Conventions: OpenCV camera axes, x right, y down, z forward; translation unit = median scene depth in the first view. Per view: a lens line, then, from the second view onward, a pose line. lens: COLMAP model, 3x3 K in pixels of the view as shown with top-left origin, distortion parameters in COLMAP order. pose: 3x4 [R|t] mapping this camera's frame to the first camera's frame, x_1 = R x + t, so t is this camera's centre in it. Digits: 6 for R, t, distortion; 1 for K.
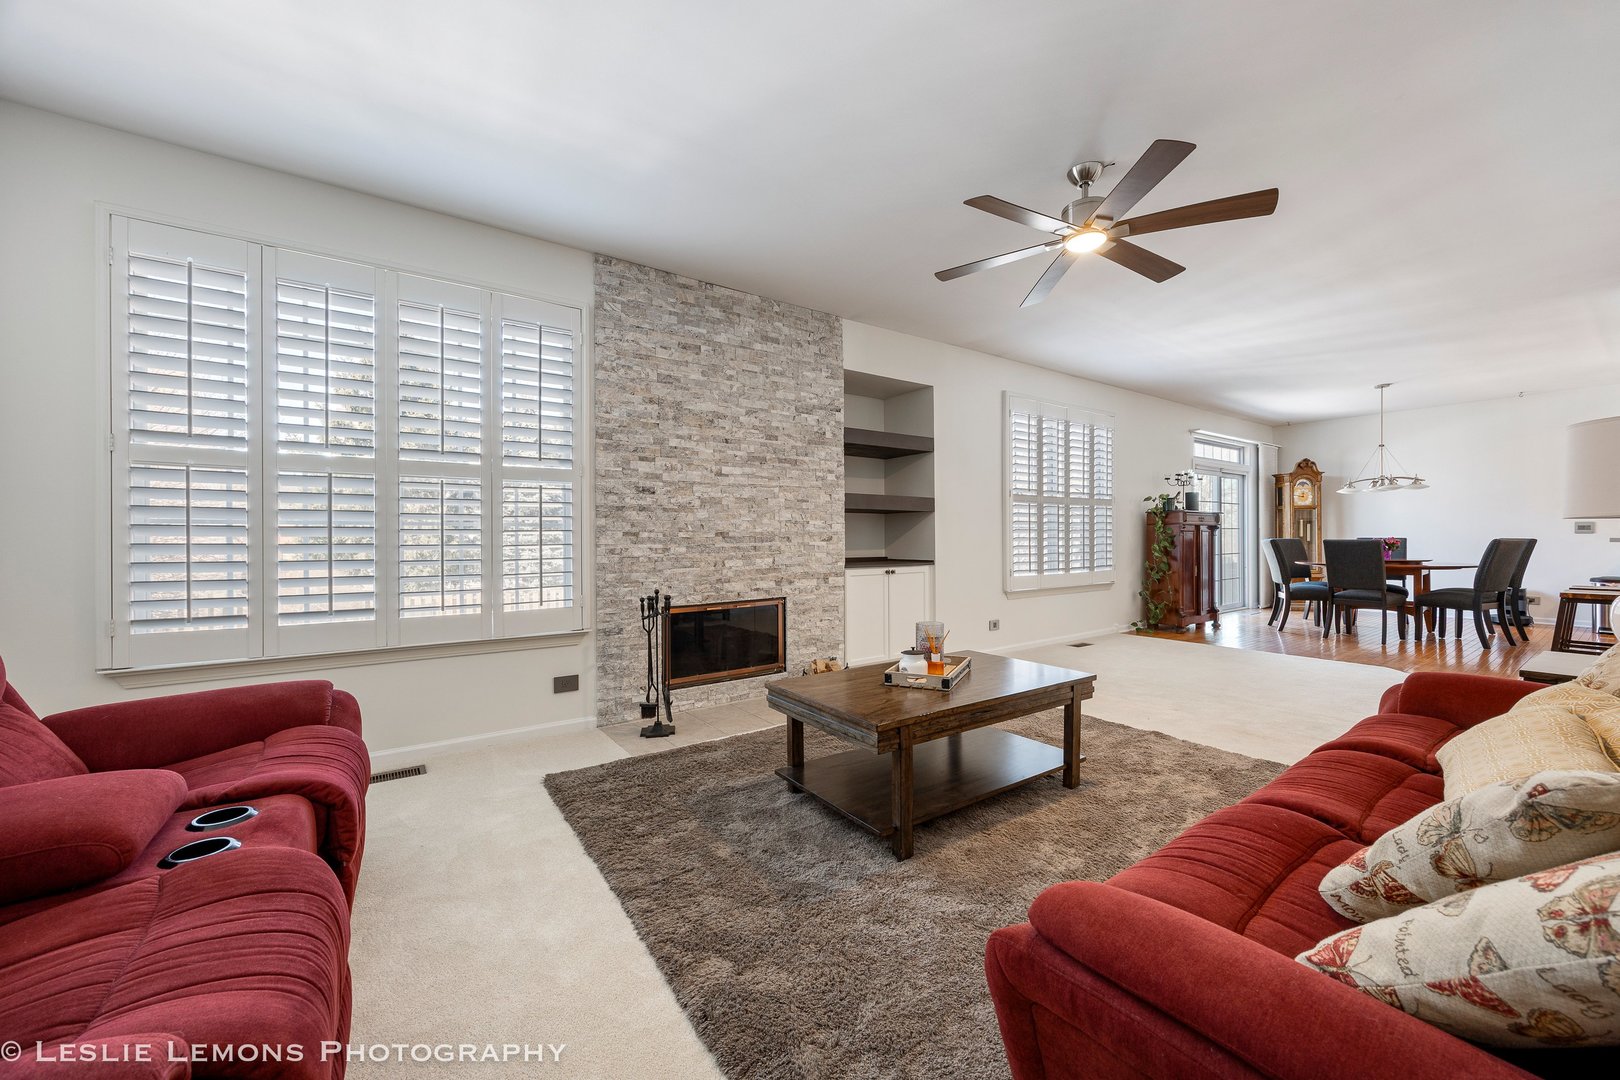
lens RADIAL K [[617.4, 0, 804.4], [0, 617.4, 534.3], [0, 0, 1]] dist [-0.000734, -0.000044]
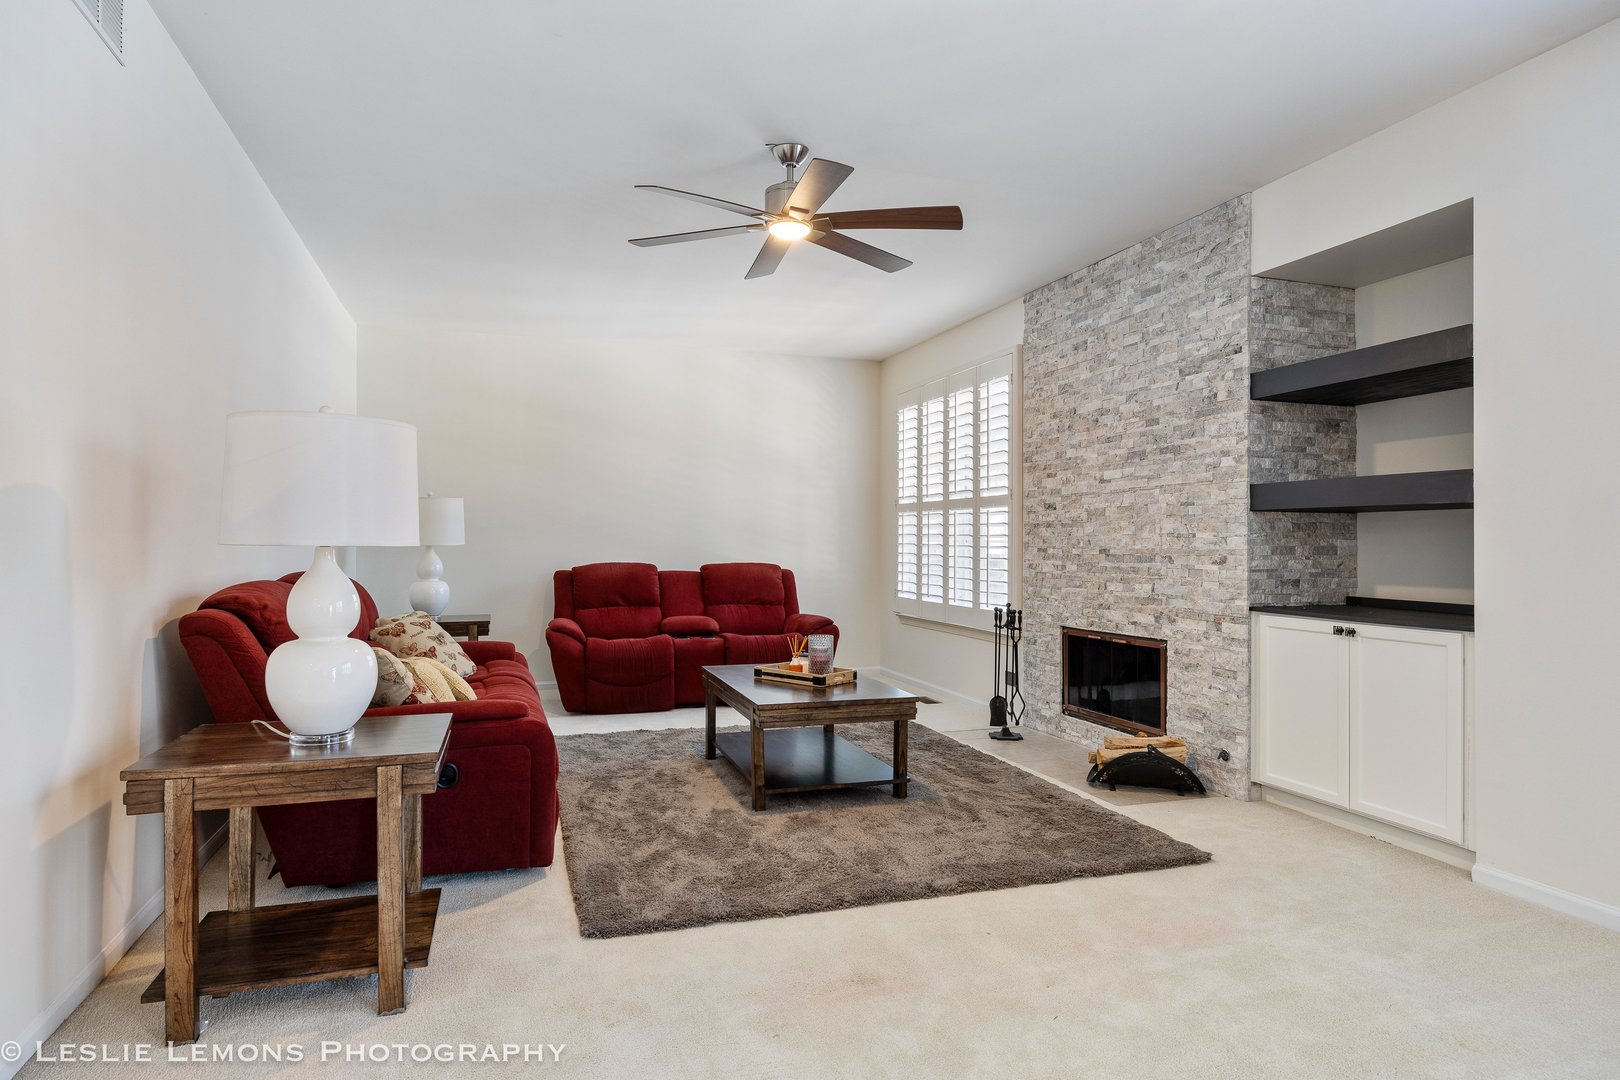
lens RADIAL K [[888.2, 0, 790.2], [0, 888.2, 541.1], [0, 0, 1]] dist [0.000330, 0.000274]
pose [[-0.287691, -0.002372, -0.957720, 1.113842], [-0.004106, 0.999991, -0.001243, -0.010656], [0.957715, 0.003575, -0.287698, 0.904758]]
